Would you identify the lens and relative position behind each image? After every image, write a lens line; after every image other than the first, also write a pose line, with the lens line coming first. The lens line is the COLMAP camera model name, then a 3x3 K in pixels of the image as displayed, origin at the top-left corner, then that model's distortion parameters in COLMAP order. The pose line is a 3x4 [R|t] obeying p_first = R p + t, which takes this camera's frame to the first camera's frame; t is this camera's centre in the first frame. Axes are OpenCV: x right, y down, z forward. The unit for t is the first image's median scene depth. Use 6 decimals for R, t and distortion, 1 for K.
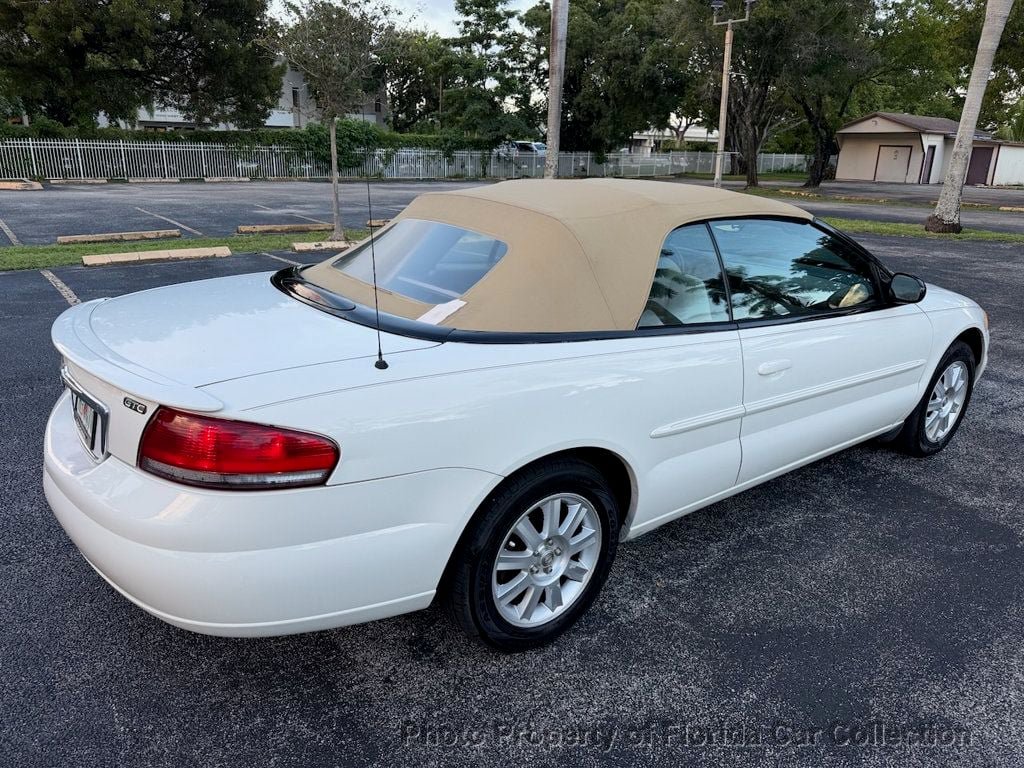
lens RADIAL K [[736.5, 0, 522.5], [0, 736.5, 399.0], [0, 0, 1]] dist [0.009577, -0.015410]
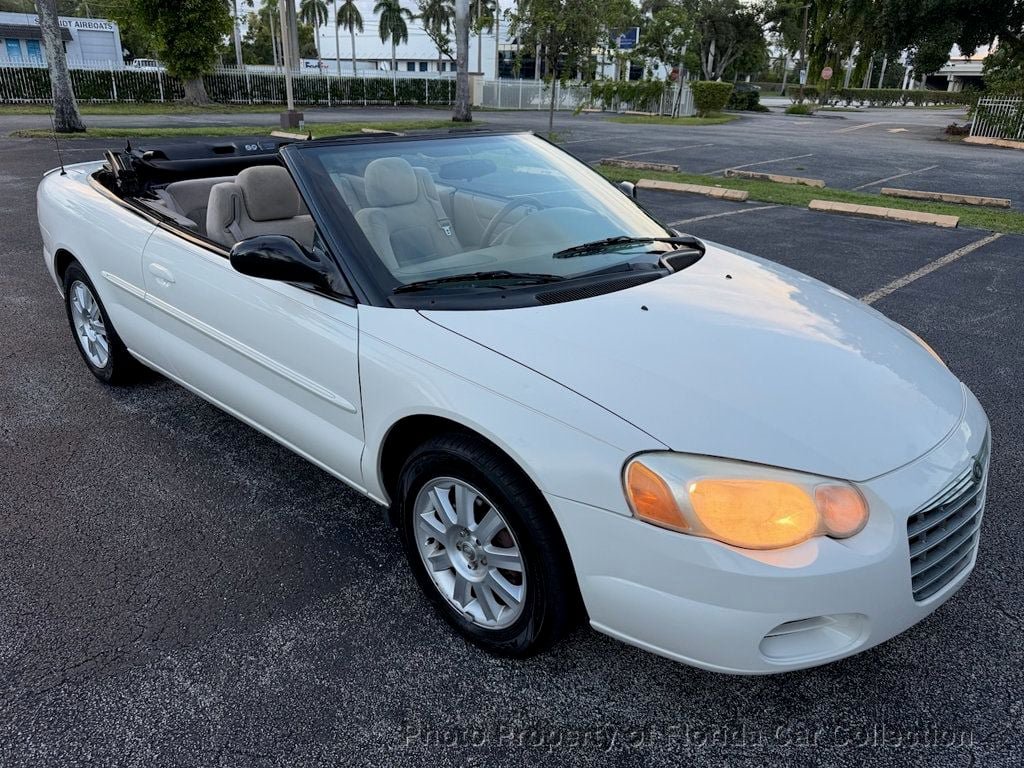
lens RADIAL K [[736.5, 0, 511.9], [0, 736.5, 397.1], [0, 0, 1]] dist [0.009577, -0.015410]
pose [[0.162128, 0.371414, -0.914203, 0.130116], [-0.341375, 0.890364, 0.301188, -0.033168], [0.925839, 0.263255, 0.271144, 0.111085]]
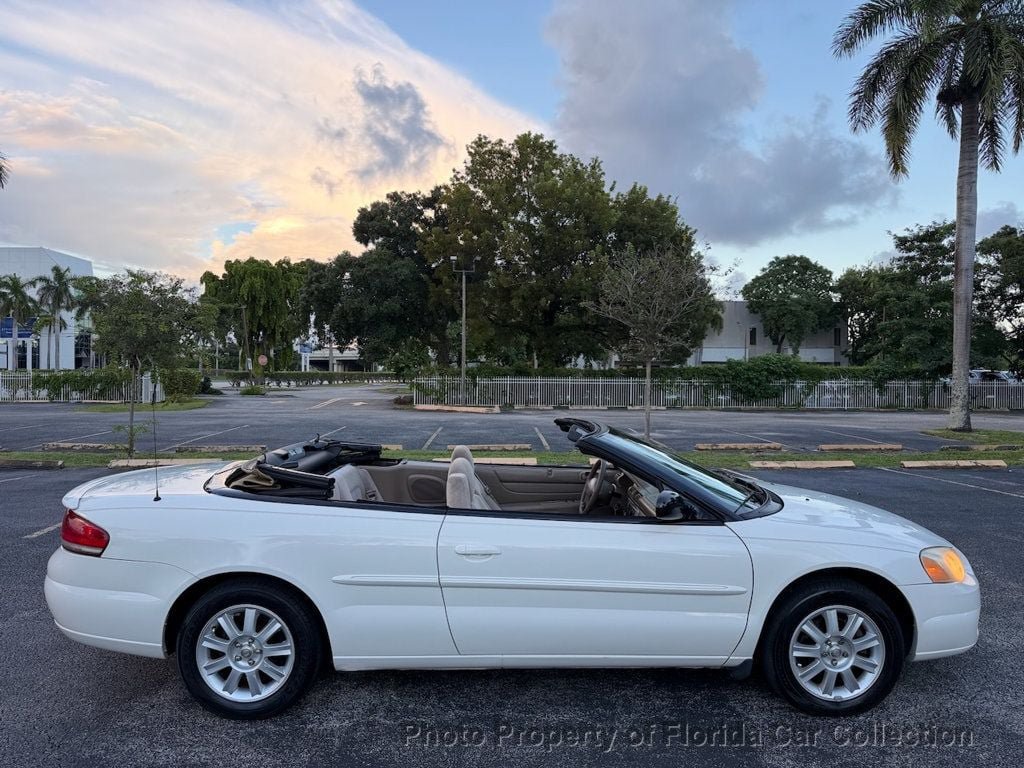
lens RADIAL K [[736.5, 0, 513.9], [0, 736.5, 384.1], [0, 0, 1]] dist [0.009577, -0.015410]
pose [[0.804338, -0.011934, -0.594053, 0.101190], [-0.177740, 0.949184, -0.259726, 0.000053], [0.566965, 0.314495, 0.761343, 0.002325]]
